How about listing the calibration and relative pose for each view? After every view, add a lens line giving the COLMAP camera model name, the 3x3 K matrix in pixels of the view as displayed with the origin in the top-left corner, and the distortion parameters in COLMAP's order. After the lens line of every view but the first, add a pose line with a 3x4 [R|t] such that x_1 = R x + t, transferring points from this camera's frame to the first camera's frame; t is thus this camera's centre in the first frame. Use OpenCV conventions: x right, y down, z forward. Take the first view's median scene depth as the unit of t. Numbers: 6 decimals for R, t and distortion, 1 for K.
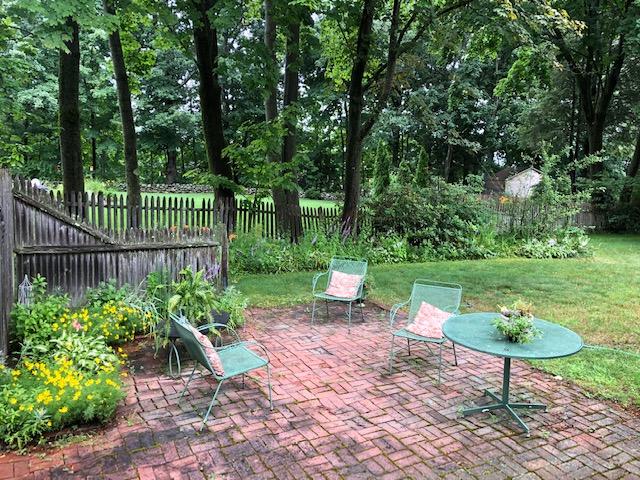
lens RADIAL K [[524.8, 0, 311.0], [0, 524.8, 239.4], [0, 0, 1]] dist [0.175474, -0.245525]
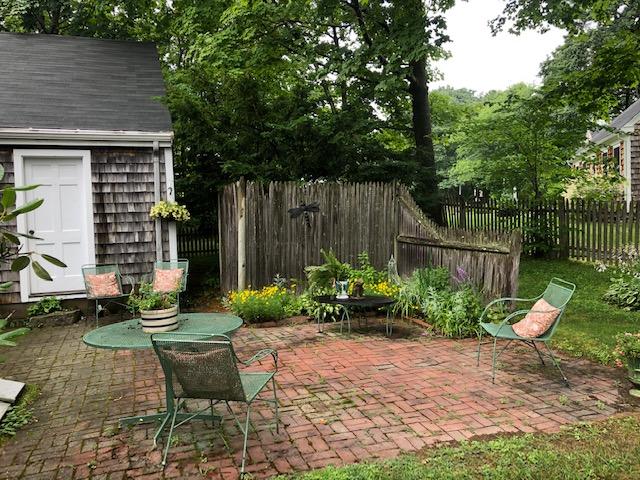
lens RADIAL K [[524.8, 0, 311.0], [0, 524.8, 239.4], [0, 0, 1]] dist [0.175474, -0.245525]
pose [[-0.167814, 0.029323, -0.985382, 0.908670], [-0.114329, 0.992234, 0.048997, -0.019193], [0.979167, 0.120880, -0.163158, 1.053316]]
